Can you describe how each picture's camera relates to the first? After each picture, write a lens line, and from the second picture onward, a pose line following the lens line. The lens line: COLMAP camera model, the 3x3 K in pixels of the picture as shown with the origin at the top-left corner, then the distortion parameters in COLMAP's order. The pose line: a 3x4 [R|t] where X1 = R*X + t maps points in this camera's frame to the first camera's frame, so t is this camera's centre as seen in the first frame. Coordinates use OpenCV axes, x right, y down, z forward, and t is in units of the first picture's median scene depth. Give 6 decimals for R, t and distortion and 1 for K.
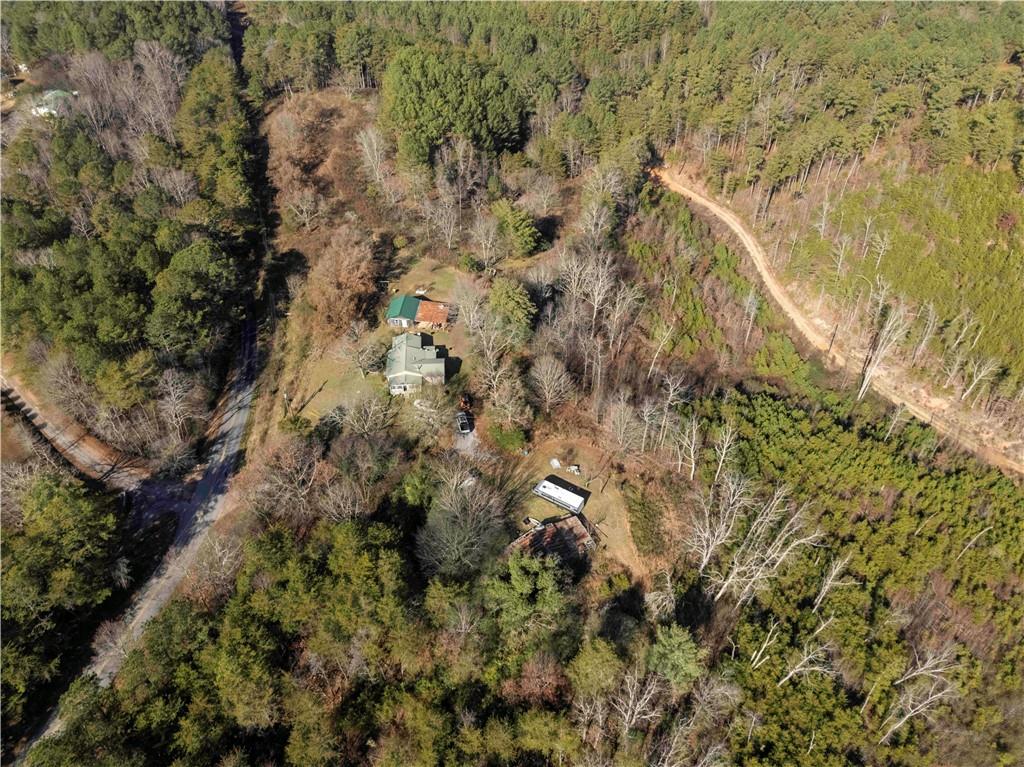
lens RADIAL K [[754.2, 0, 512.2], [0, 754.2, 383.5], [0, 0, 1]] dist [0.050182, -0.028298]
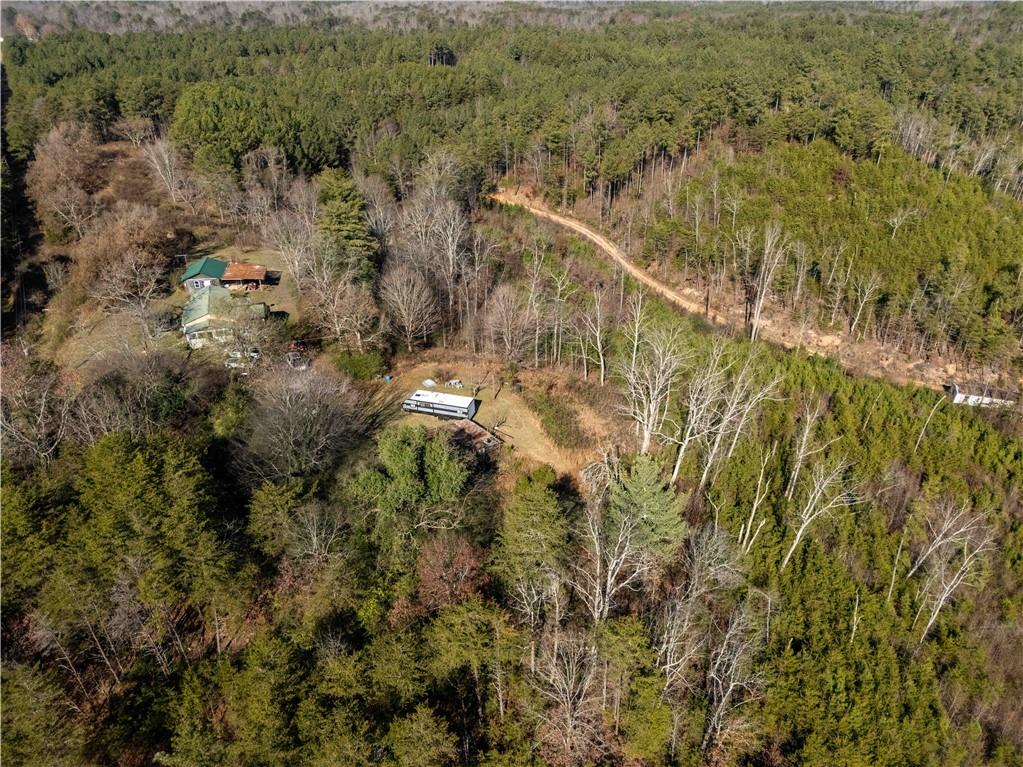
lens RADIAL K [[753.4, 0, 511.8], [0, 753.4, 383.7], [0, 0, 1]] dist [0.050182, -0.028298]
pose [[0.971428, -0.114410, 0.207936, -0.012772], [0.156679, 0.967233, -0.199779, 0.199675], [-0.178266, 0.226650, 0.957523, 0.201413]]
